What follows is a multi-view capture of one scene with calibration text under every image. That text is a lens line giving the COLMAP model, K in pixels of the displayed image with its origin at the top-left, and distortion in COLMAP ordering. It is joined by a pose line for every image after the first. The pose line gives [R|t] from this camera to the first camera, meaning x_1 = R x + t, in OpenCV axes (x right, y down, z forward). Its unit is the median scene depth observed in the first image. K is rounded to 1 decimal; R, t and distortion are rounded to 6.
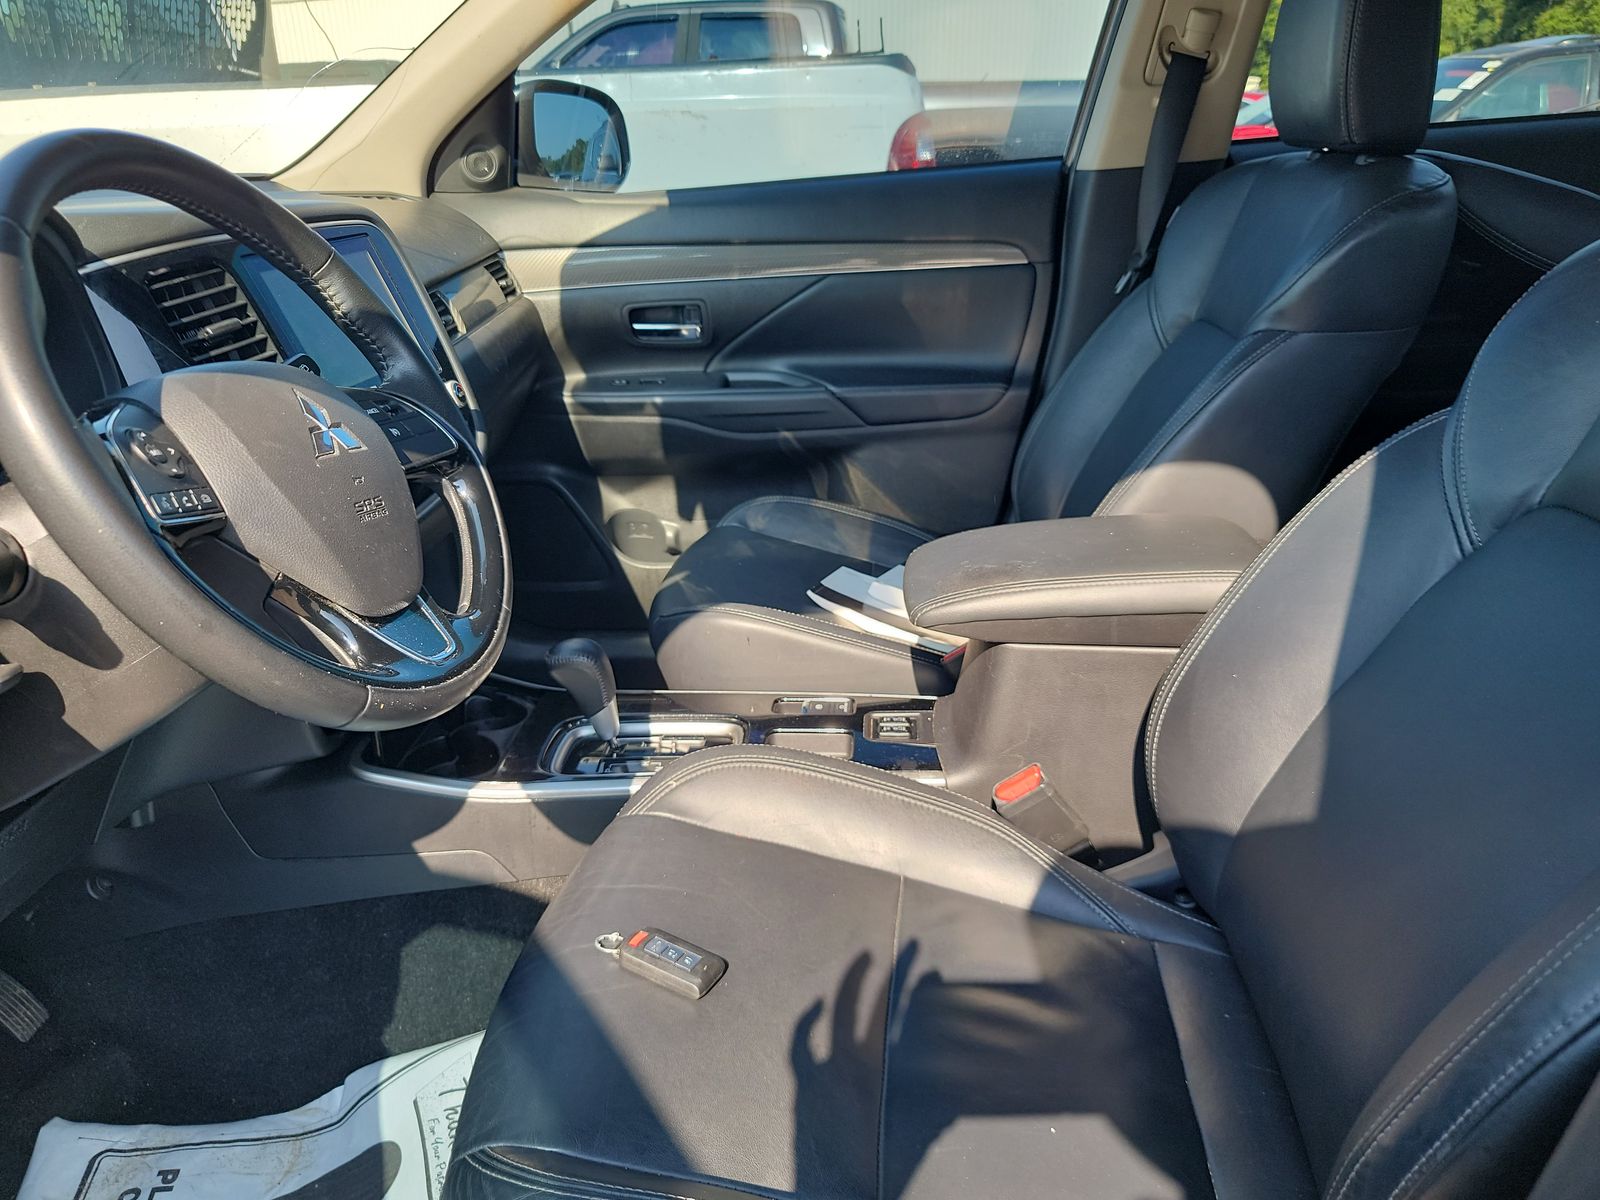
lens RADIAL K [[1219.9, 0, 800.0], [0, 1219.9, 600.0], [0, 0, 1]] dist [-0.010997, 0.001363]
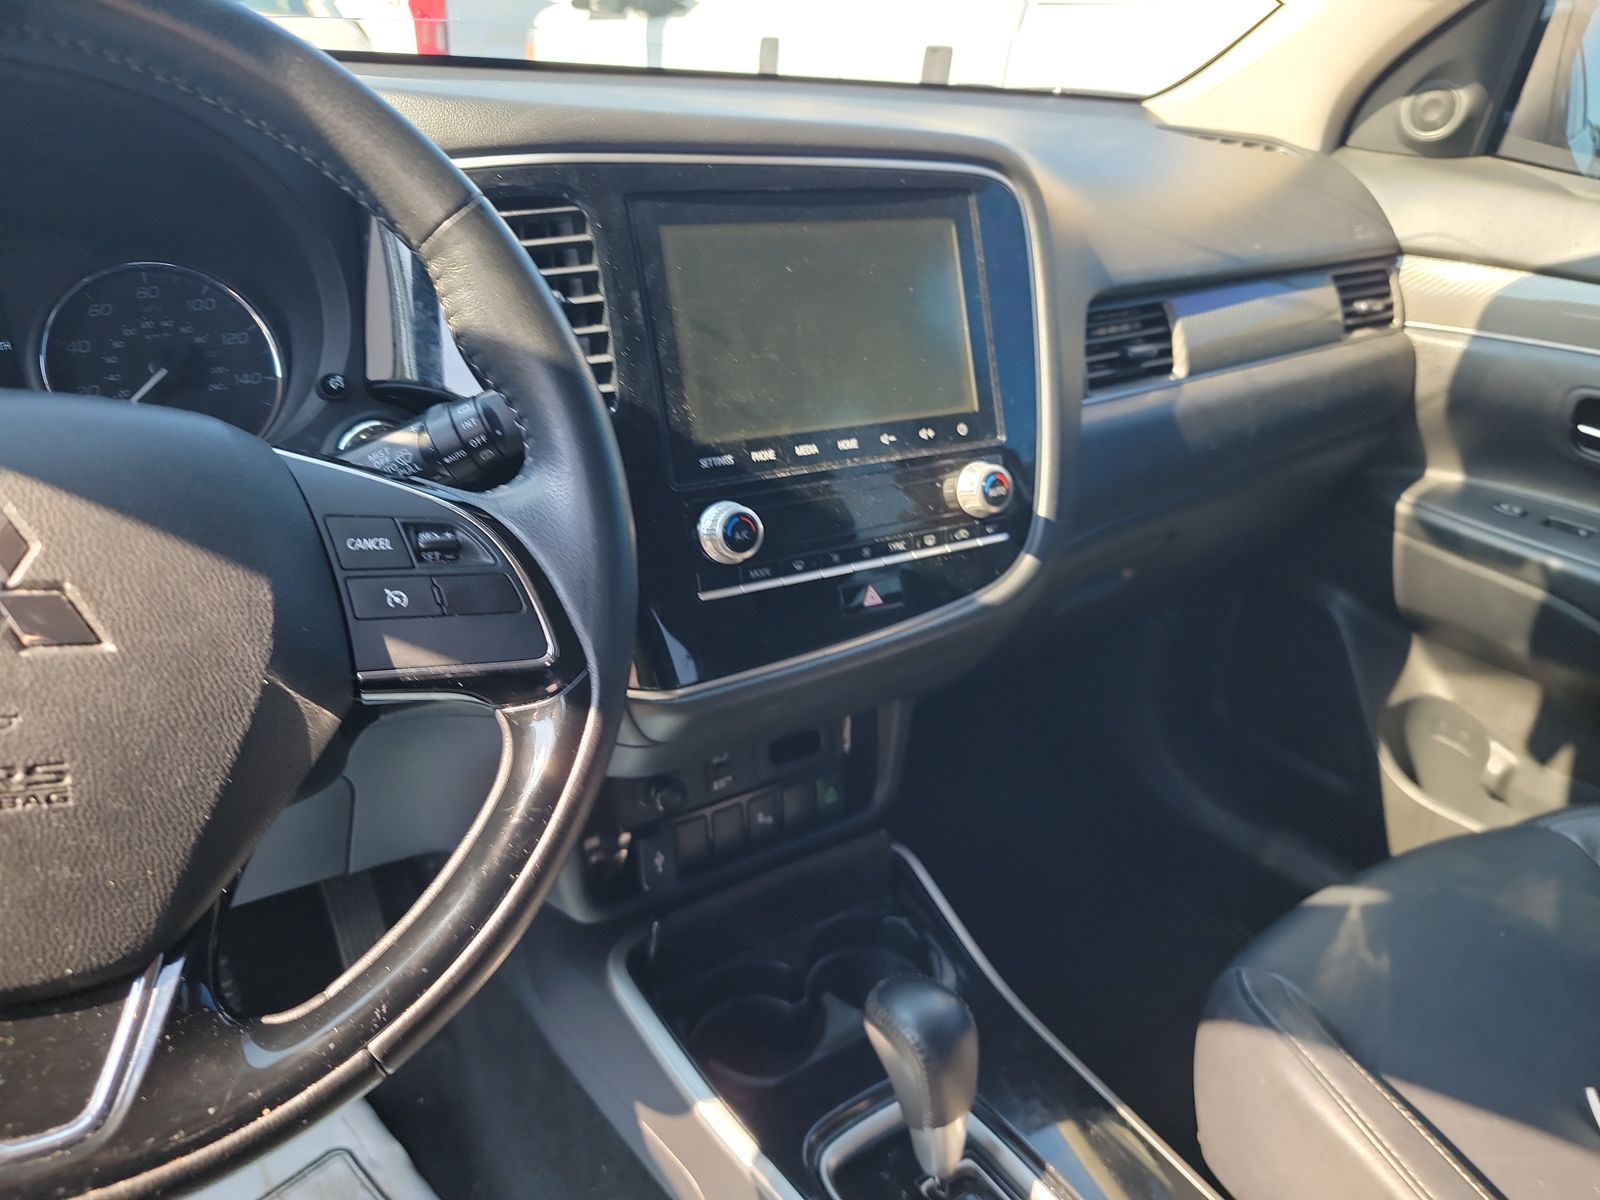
lens RADIAL K [[1219.9, 0, 800.0], [0, 1219.9, 600.0], [0, 0, 1]] dist [-0.010997, 0.001363]
pose [[0.635699, 0.393475, -0.664127, 0.042891], [-0.354785, 0.913013, 0.201334, -0.137358], [0.685576, 0.107634, 0.720000, 0.351082]]
